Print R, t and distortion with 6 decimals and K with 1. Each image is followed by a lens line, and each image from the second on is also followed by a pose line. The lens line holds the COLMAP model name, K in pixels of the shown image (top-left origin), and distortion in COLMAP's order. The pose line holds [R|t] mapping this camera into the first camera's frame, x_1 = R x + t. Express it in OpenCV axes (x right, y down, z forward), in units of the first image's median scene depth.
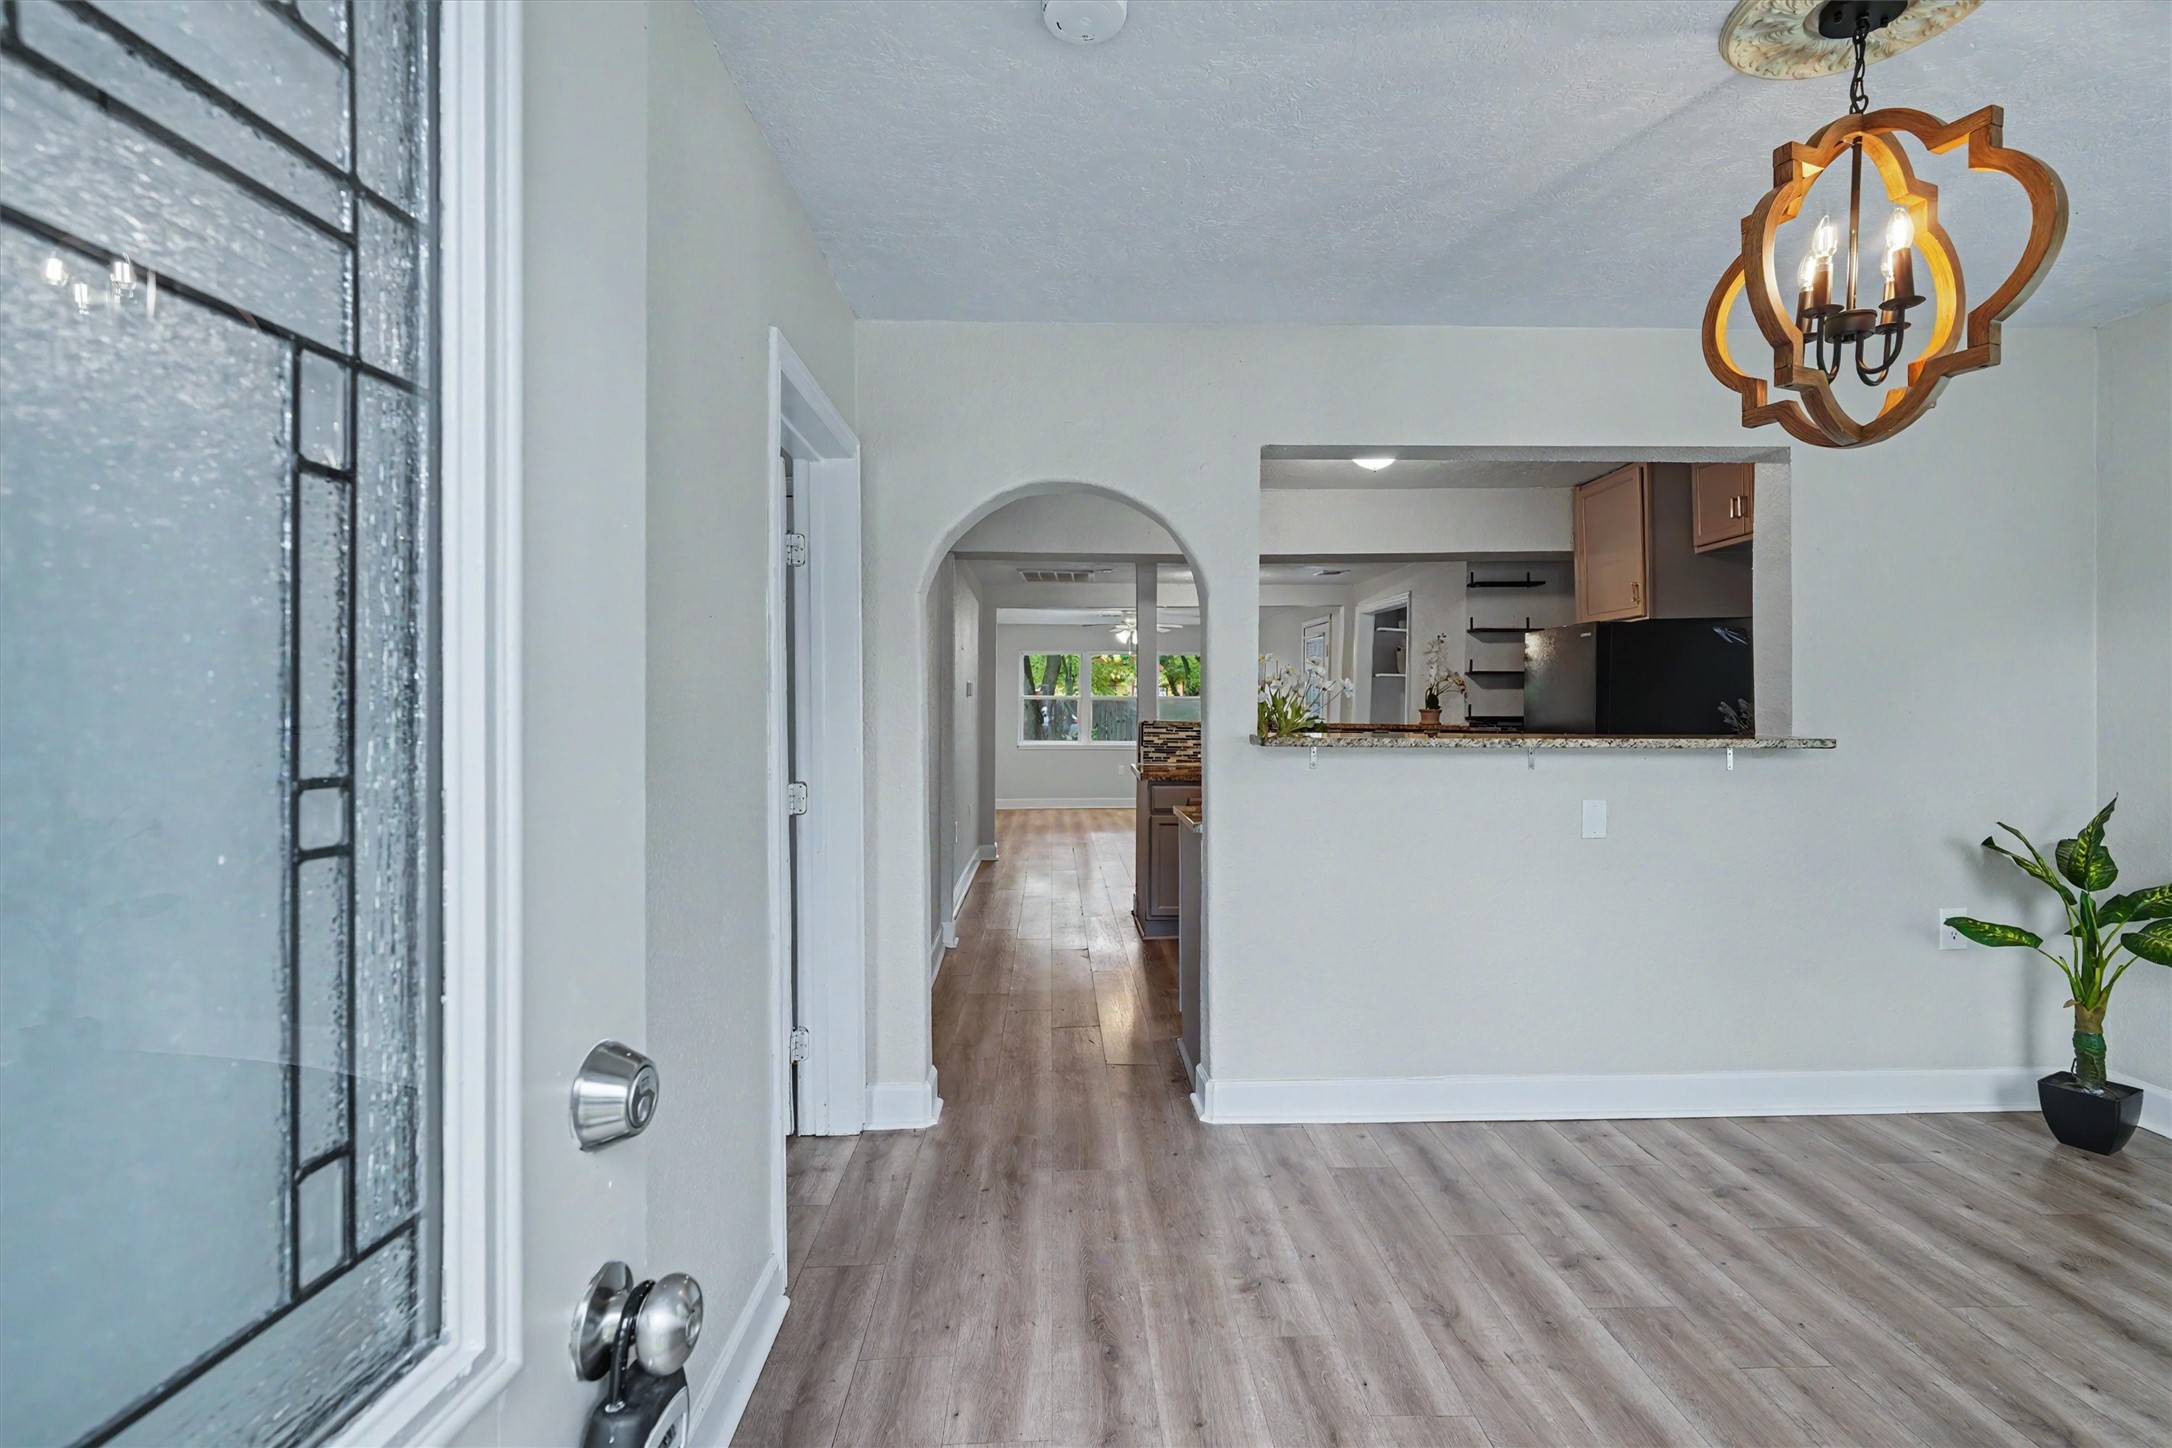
lens RADIAL K [[1018.8, 0, 1082.0], [0, 1018.8, 719.7], [0, 0, 1]] dist [-0.019905, 0.011864]
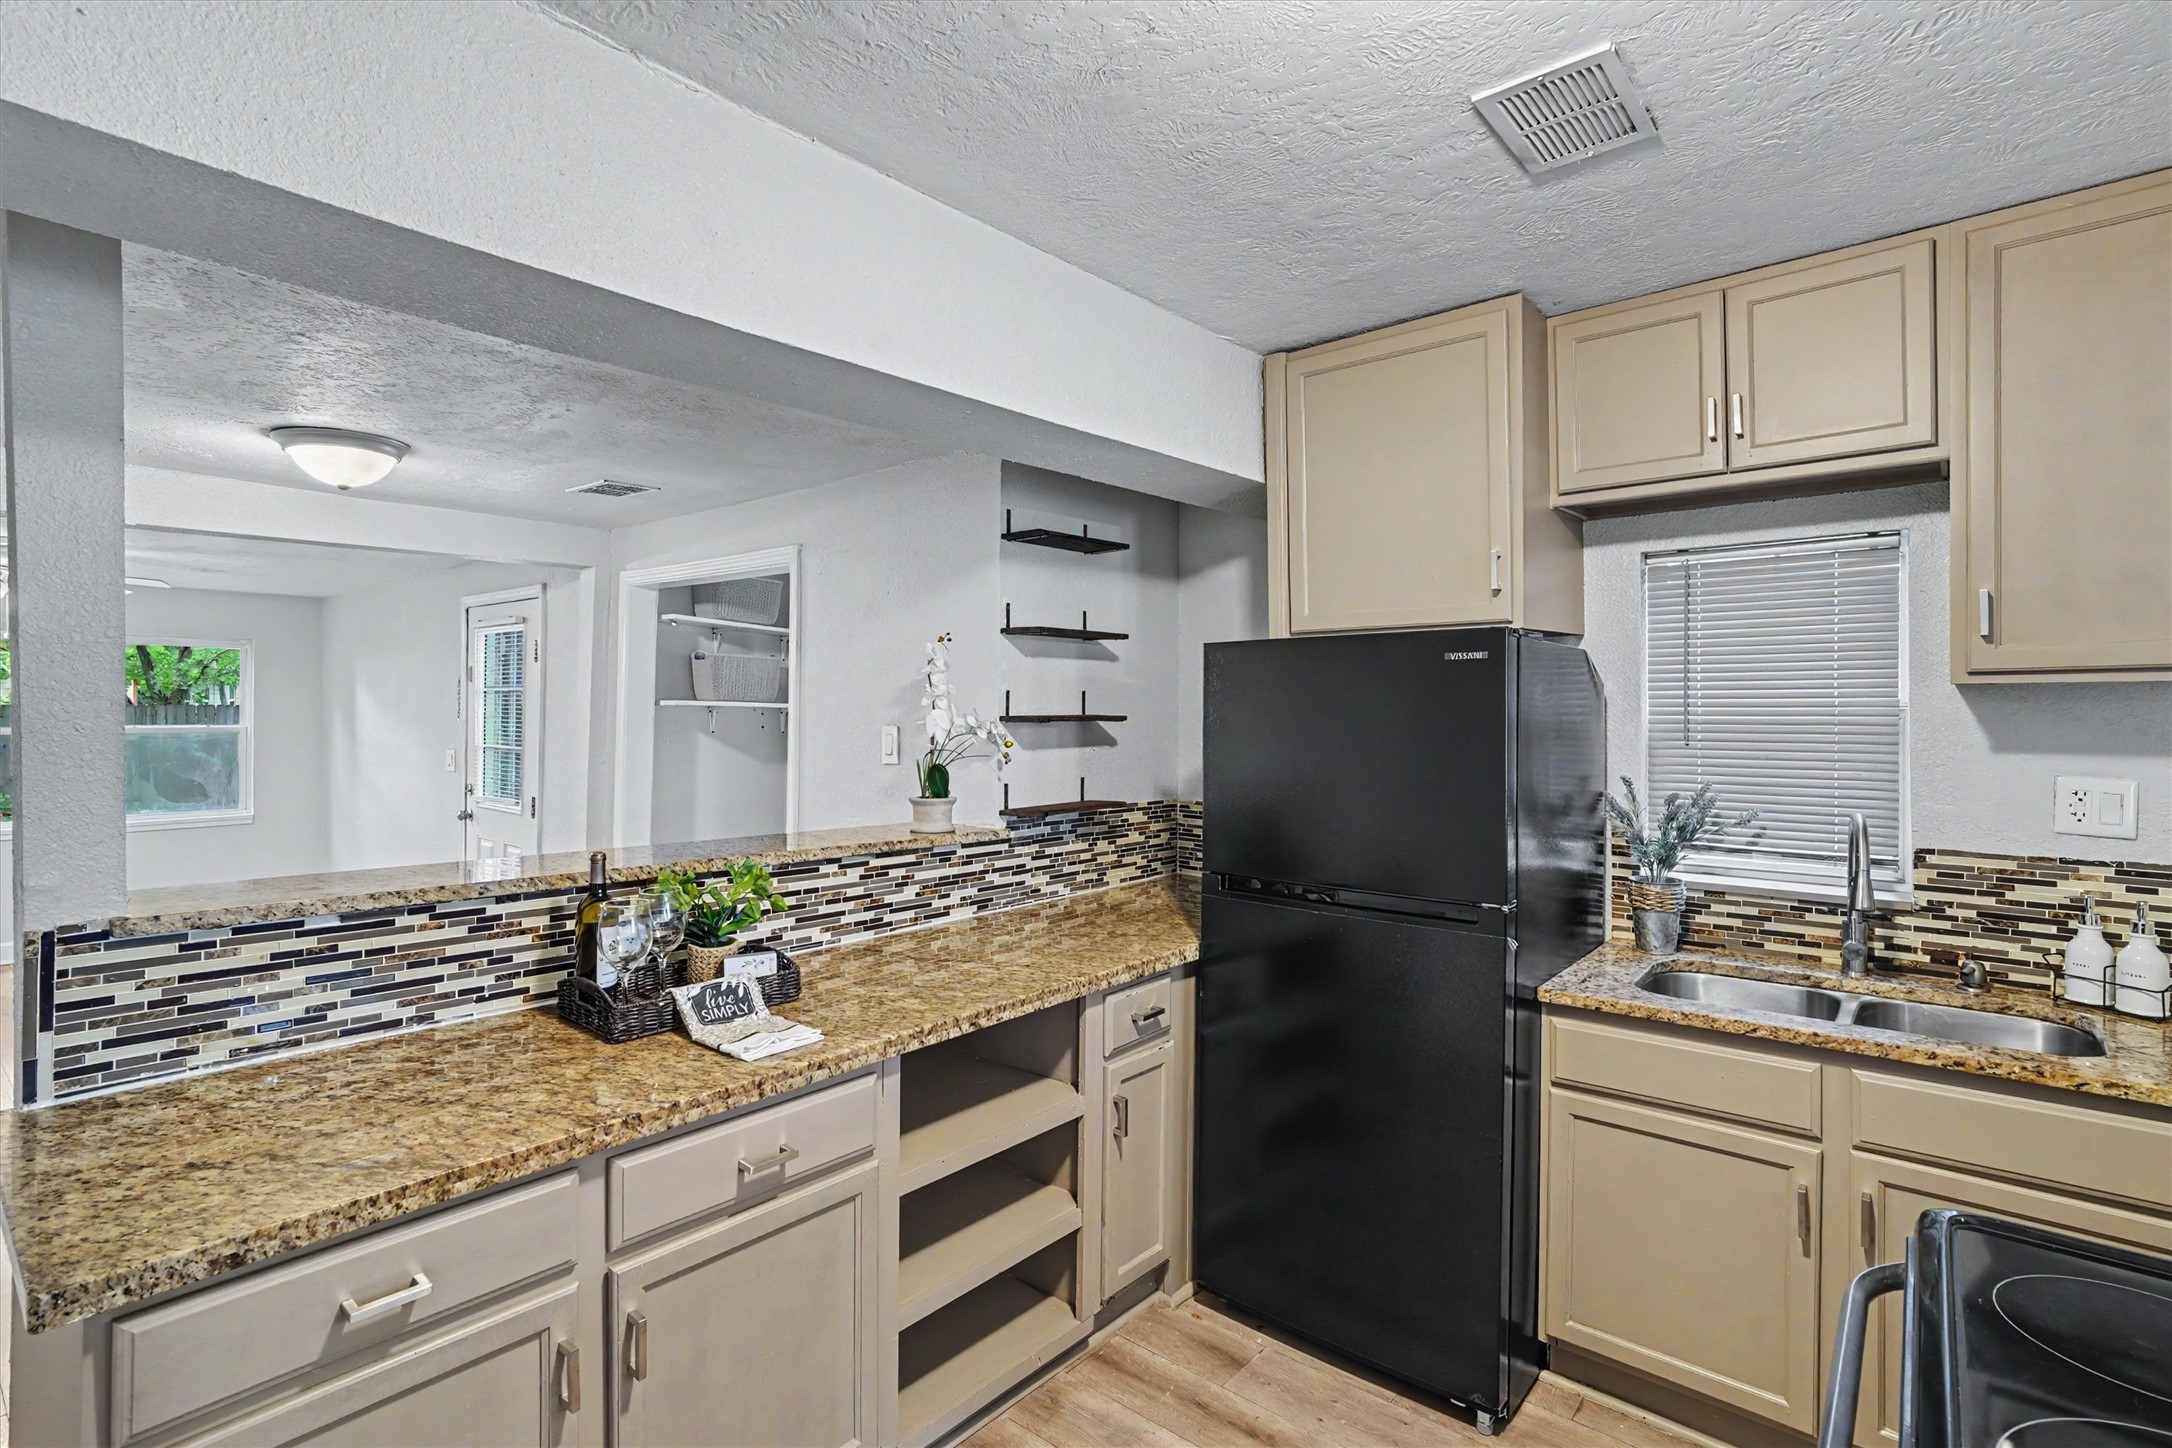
lens RADIAL K [[1049.7, 0, 1076.9], [0, 1049.7, 699.1], [0, 0, 1]] dist [-0.004333, 0.001067]
pose [[0.669231, 0.006748, 0.743023, 0.037437], [0.010139, 0.999783, -0.018211, -0.045825], [-0.742985, 0.019721, 0.669018, 0.650312]]
